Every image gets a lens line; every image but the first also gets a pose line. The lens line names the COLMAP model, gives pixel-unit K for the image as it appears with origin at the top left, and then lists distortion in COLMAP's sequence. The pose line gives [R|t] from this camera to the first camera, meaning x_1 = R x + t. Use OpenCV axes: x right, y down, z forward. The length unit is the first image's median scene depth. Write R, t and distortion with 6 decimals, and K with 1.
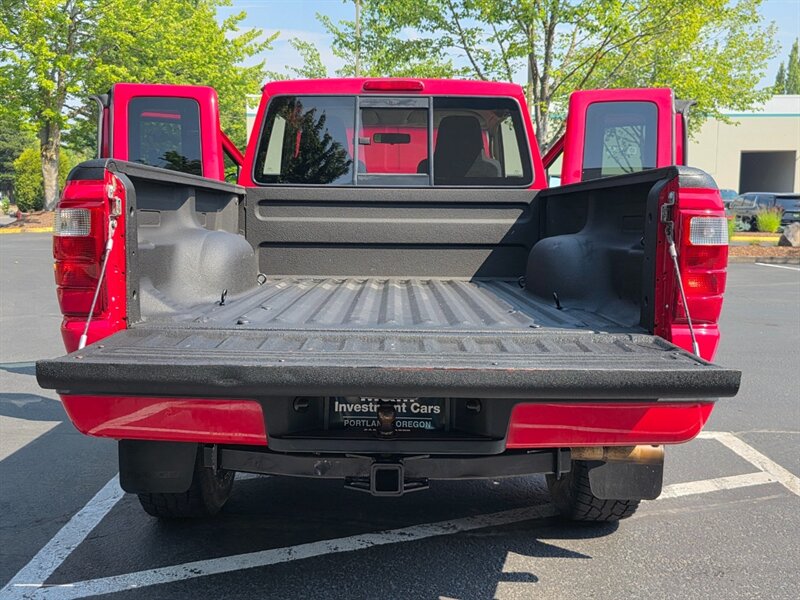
lens RADIAL K [[845.5, 0, 394.1], [0, 845.5, 298.4], [0, 0, 1]] dist [0.037388, -0.016181]
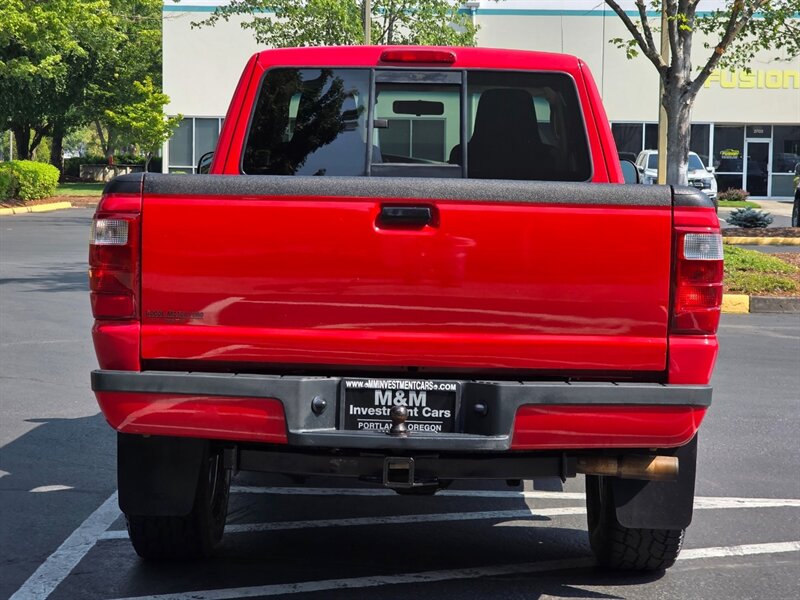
lens RADIAL K [[1672.1, 0, 400.0], [0, 1672.1, 300.0], [0, 0, 1]] dist [-0.576515, 6.607791]
pose [[0.999714, 0.011202, -0.021120, 0.023629], [-0.011904, 0.999371, -0.033409, 0.041970], [0.020732, 0.033651, 0.999219, -0.737638]]
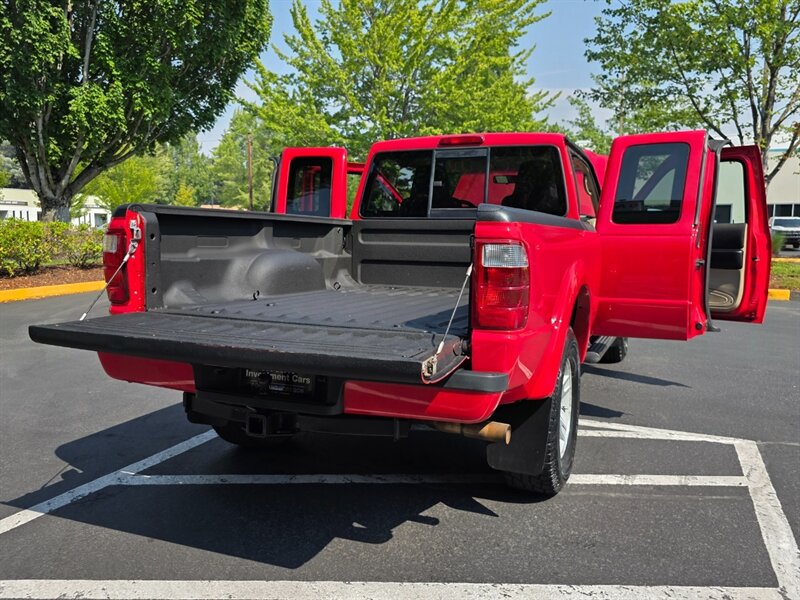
lens RADIAL K [[673.5, 0, 400.0], [0, 673.5, 300.0], [0, 0, 1]] dist [0.032400, -0.005438]
pose [[0.923470, 0.041171, -0.381455, 0.421395], [-0.044257, 0.999020, 0.000685, -0.005923], [0.381110, 0.016250, 0.924387, 0.020701]]
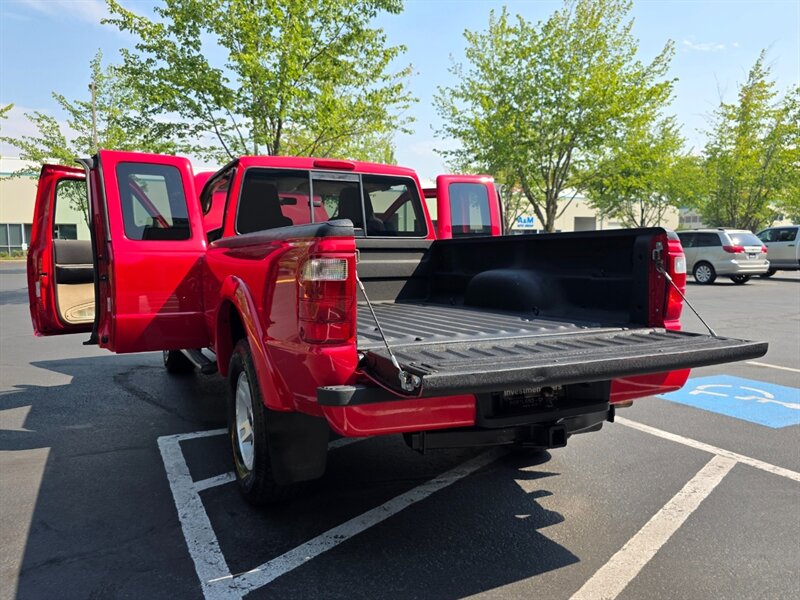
lens RADIAL K [[600.2, 0, 400.0], [0, 600.2, 300.0], [0, 0, 1]] dist [0.021913, -0.005961]
pose [[0.894911, -0.047651, 0.443693, -0.465988], [0.057641, 0.998296, -0.009045, -0.020864], [-0.442506, 0.033670, 0.896133, 0.111108]]
